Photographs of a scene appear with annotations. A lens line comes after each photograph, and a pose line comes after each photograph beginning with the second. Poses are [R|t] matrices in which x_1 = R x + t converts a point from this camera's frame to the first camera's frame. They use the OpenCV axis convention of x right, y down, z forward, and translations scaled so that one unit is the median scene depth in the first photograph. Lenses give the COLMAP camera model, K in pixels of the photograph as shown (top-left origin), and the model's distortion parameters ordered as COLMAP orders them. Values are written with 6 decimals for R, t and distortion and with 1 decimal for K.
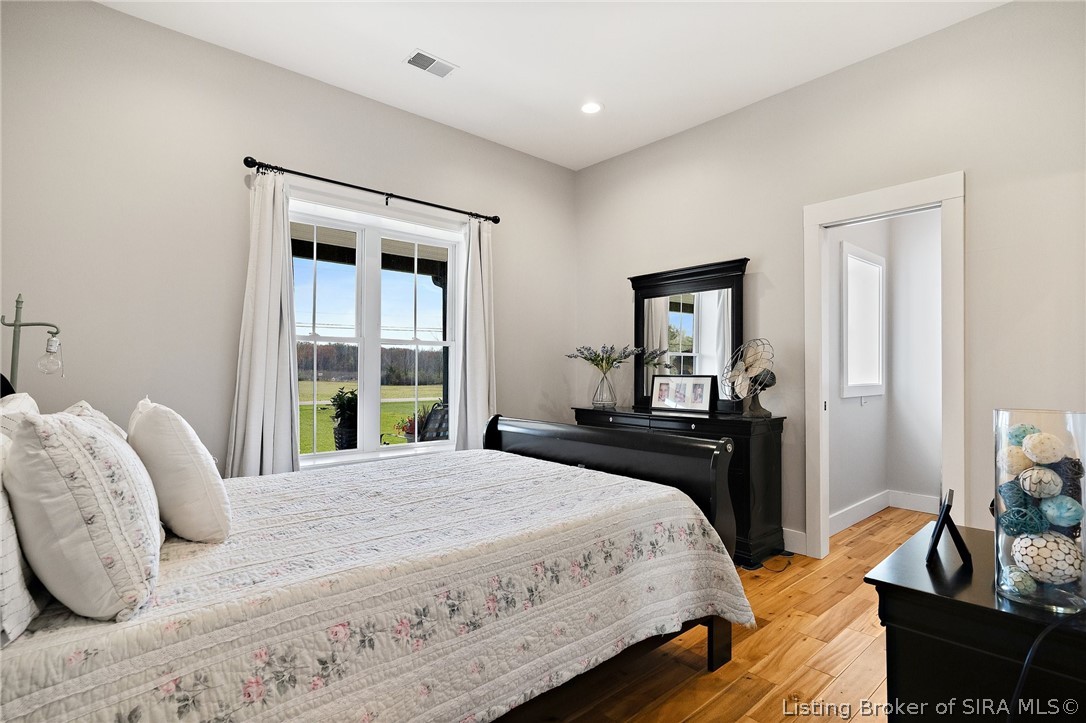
lens RADIAL K [[525.8, 0, 538.3], [0, 525.8, 371.1], [0, 0, 1]] dist [0.002906, -0.000382]
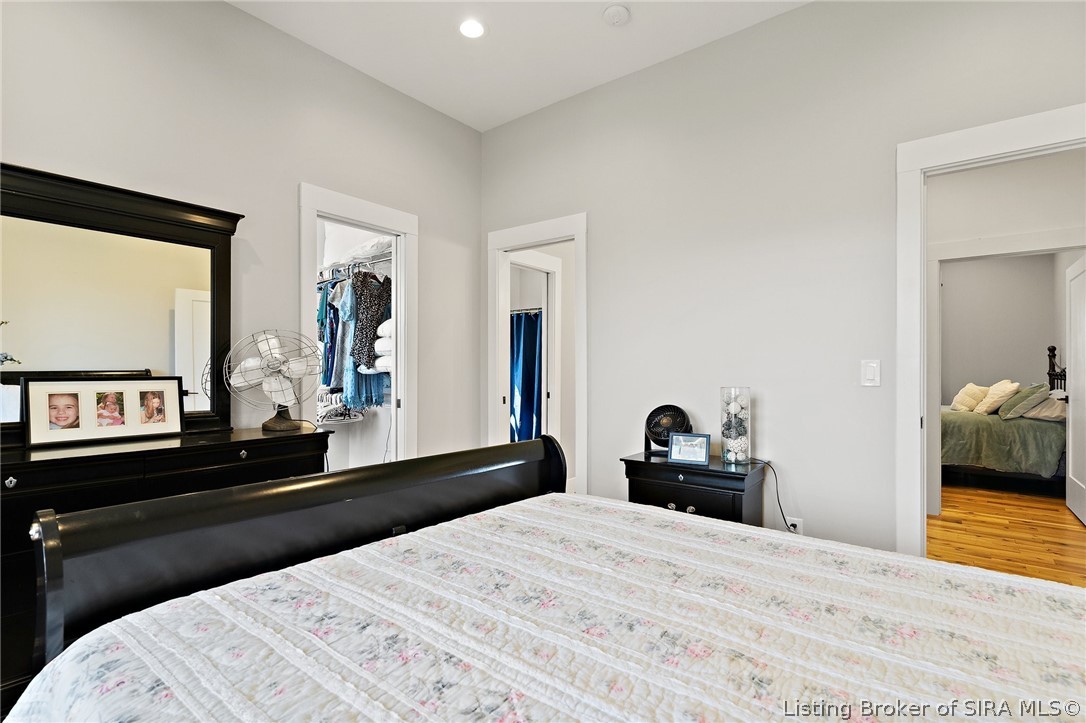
lens RADIAL K [[525.8, 0, 538.3], [0, 525.8, 371.1], [0, 0, 1]] dist [0.002906, -0.000382]
pose [[-0.194574, -0.004724, 0.980876, -0.379233], [-0.003350, 0.999986, 0.004152, -0.002913], [-0.980882, -0.002478, -0.194587, 0.686179]]
